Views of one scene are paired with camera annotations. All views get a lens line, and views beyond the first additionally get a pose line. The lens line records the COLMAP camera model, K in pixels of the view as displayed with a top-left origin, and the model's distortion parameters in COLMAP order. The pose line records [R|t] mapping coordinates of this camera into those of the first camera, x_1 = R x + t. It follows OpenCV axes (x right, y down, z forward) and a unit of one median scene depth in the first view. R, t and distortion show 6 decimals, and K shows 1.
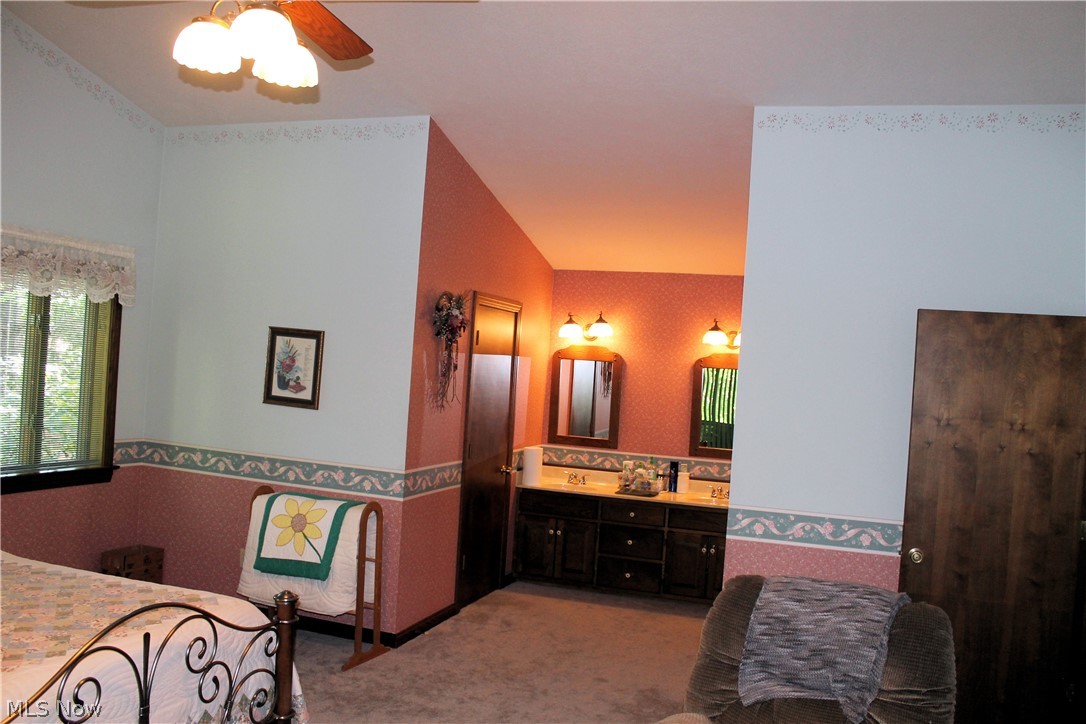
lens RADIAL K [[921.2, 0, 545.2], [0, 921.2, 366.1], [0, 0, 1]] dist [-0.165187, 0.150909]
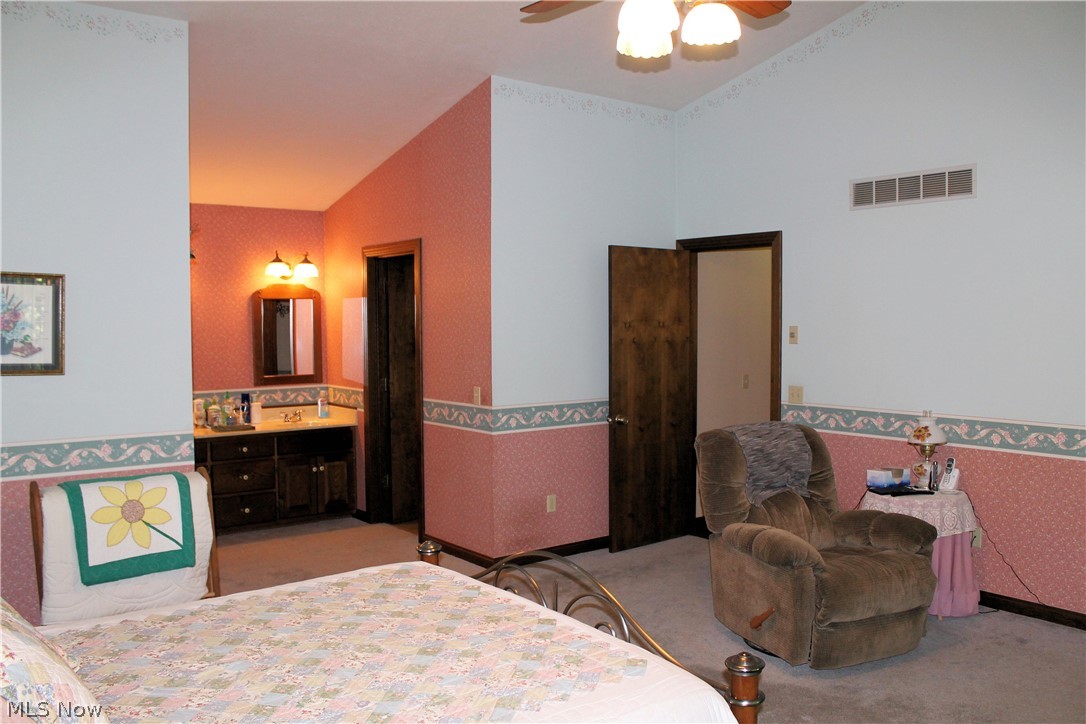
lens RADIAL K [[921.2, 0, 543.9], [0, 921.2, 368.6], [0, 0, 1]] dist [-0.165187, 0.150909]
pose [[0.552083, -0.112082, 0.826221, -0.676653], [0.038682, 0.993300, 0.108900, -0.025918], [-0.832891, -0.028162, 0.552720, 0.237620]]
